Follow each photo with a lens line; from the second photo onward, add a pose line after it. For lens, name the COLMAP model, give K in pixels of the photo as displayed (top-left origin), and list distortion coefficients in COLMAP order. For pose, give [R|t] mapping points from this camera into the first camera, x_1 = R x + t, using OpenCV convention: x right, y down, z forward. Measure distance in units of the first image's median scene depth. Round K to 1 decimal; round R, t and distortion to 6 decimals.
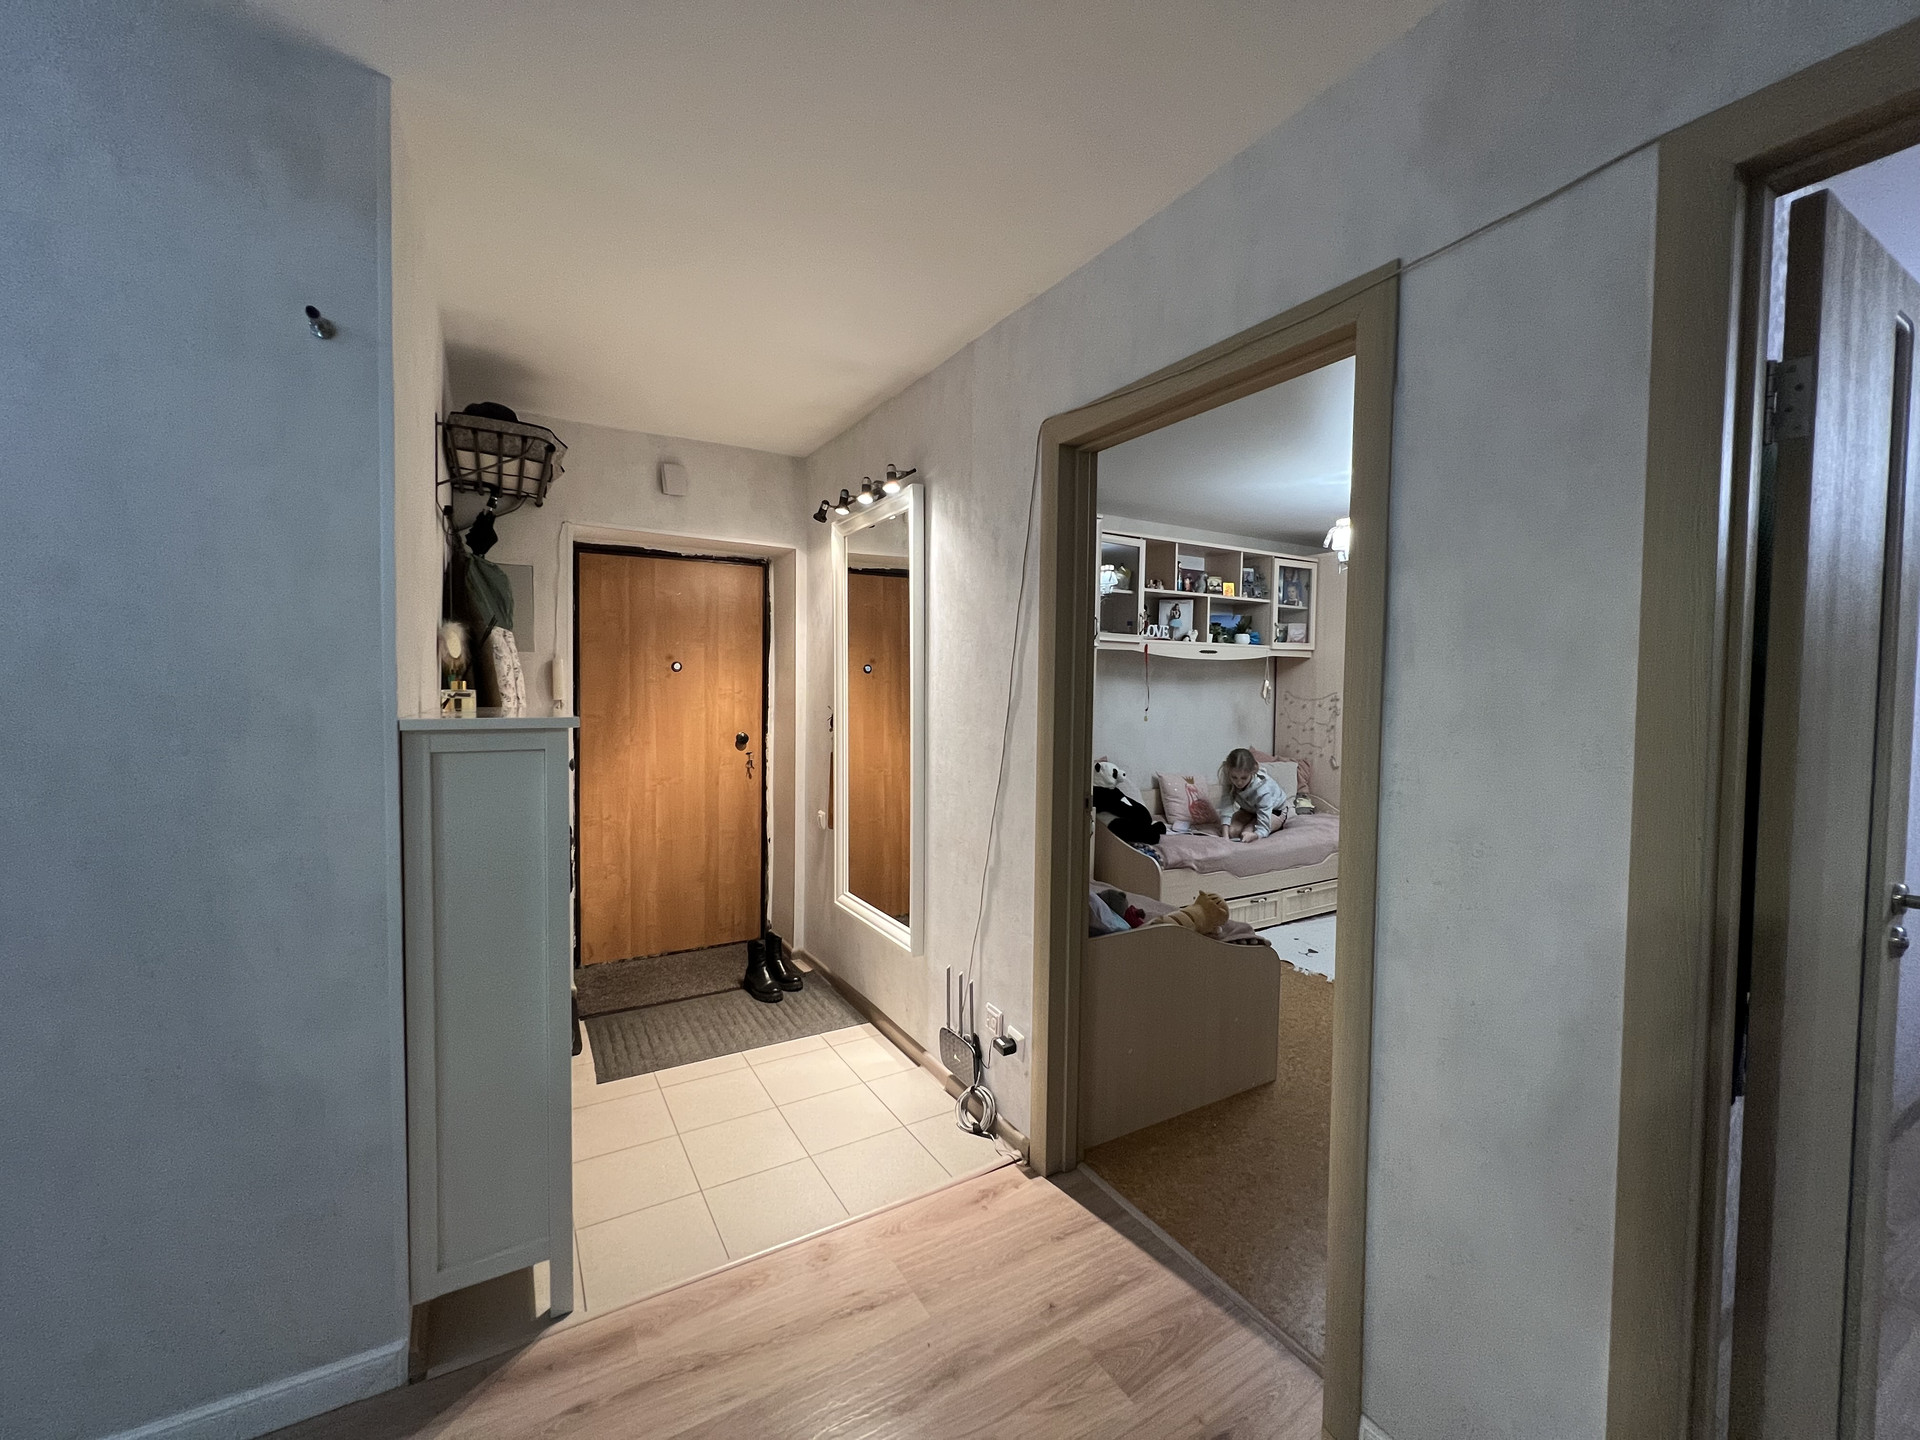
lens RADIAL K [[769.9, 0, 954.1], [0, 769.9, 714.5], [0, 0, 1]] dist [0.000840, 0.000171]
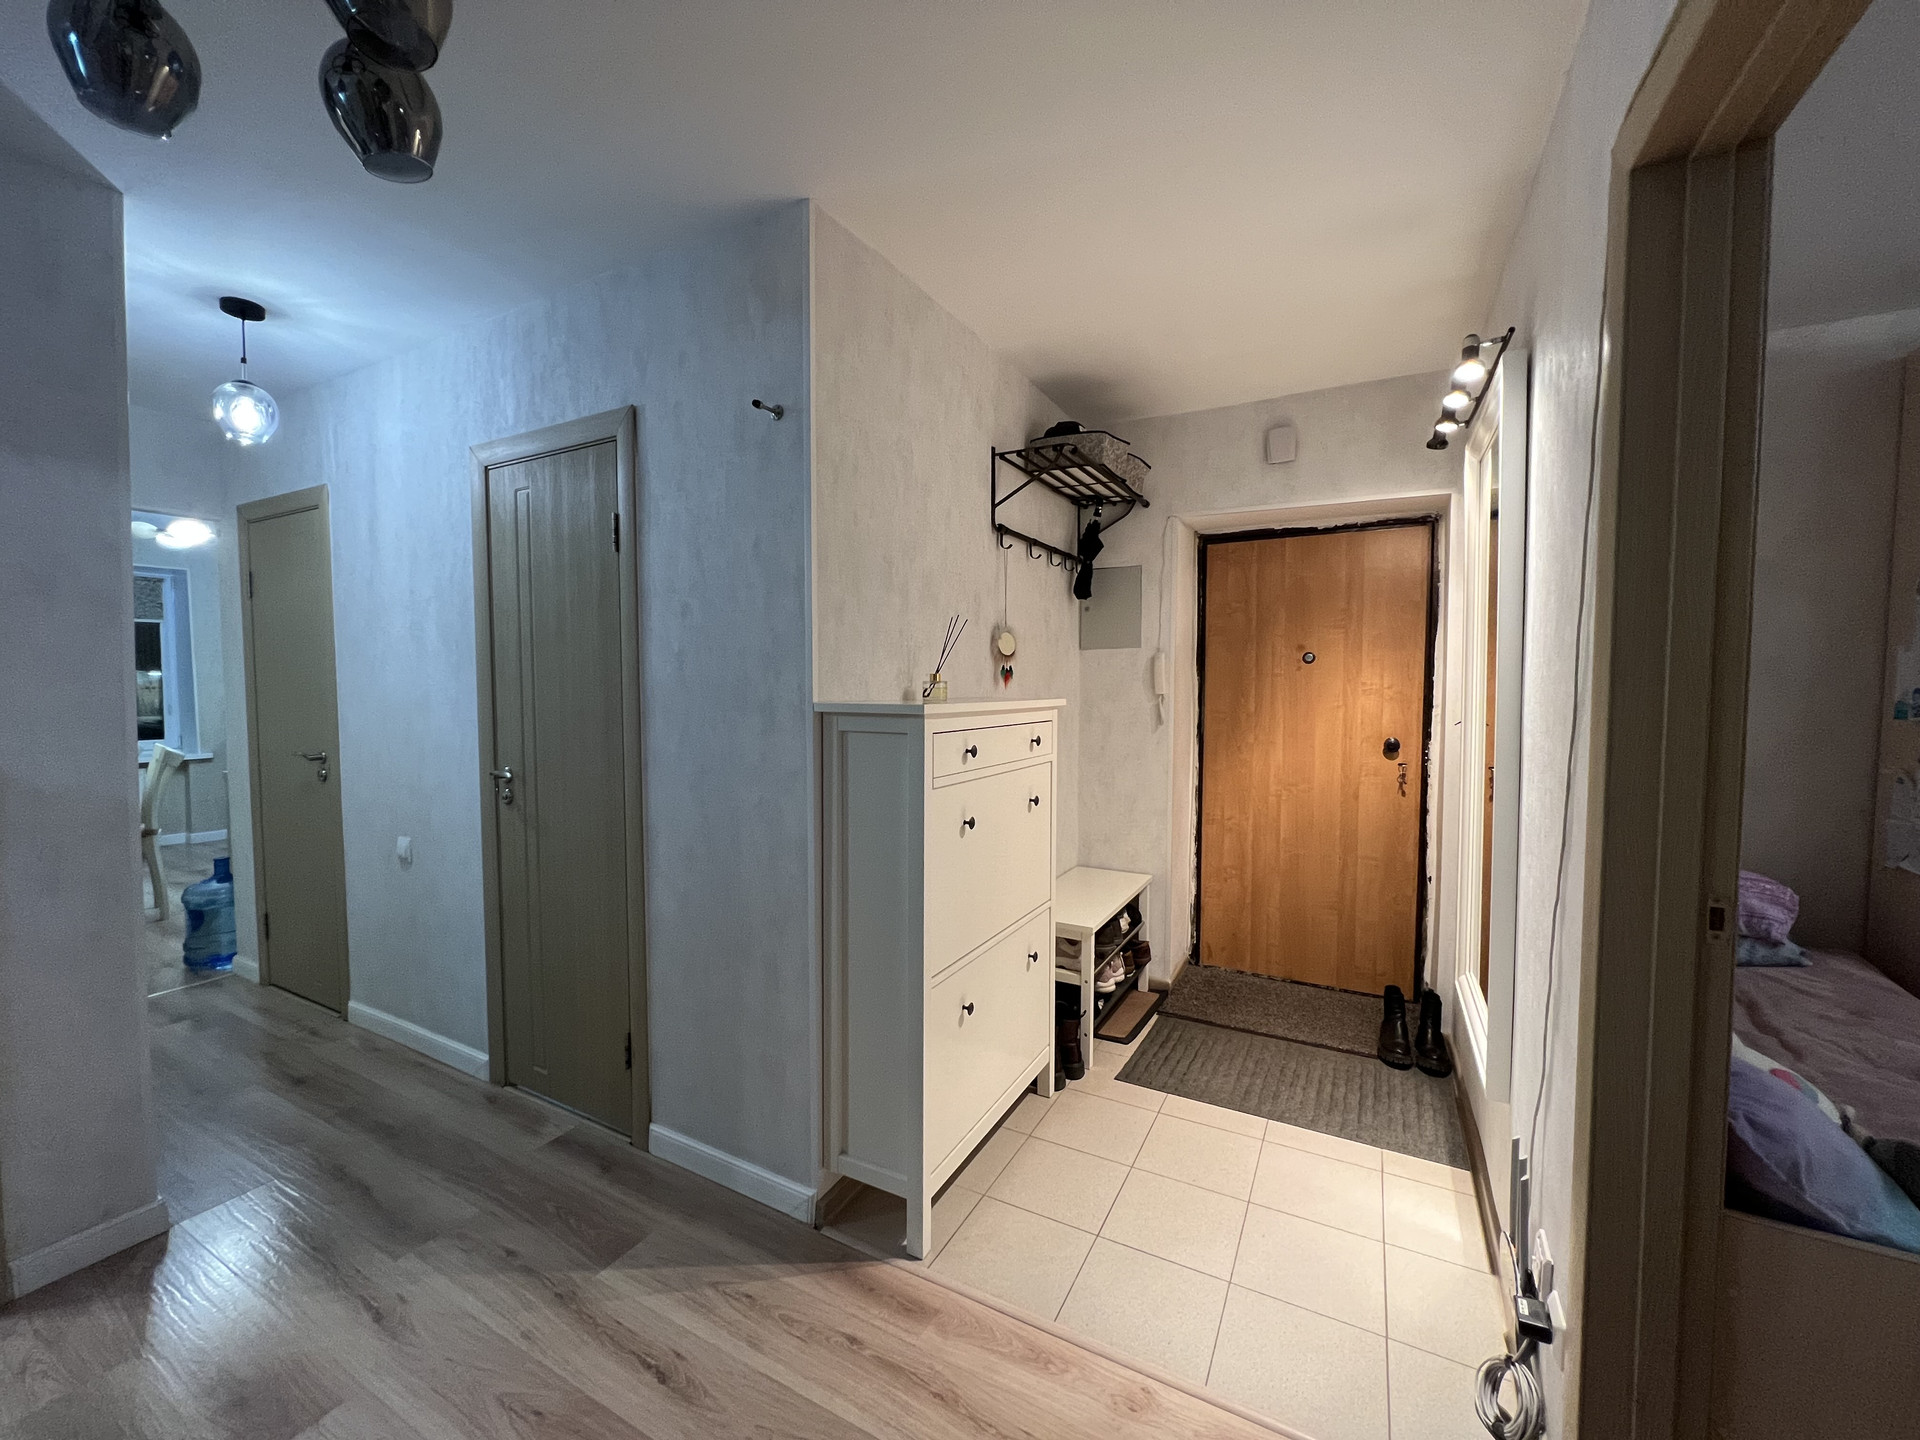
lens RADIAL K [[769.9, 0, 954.1], [0, 769.9, 714.5], [0, 0, 1]] dist [0.000840, 0.000171]
pose [[0.516096, 0.028158, -0.856068, 0.197398], [-0.028303, 0.999474, 0.015811, -0.000357], [0.856063, 0.016069, 0.516621, 0.221127]]
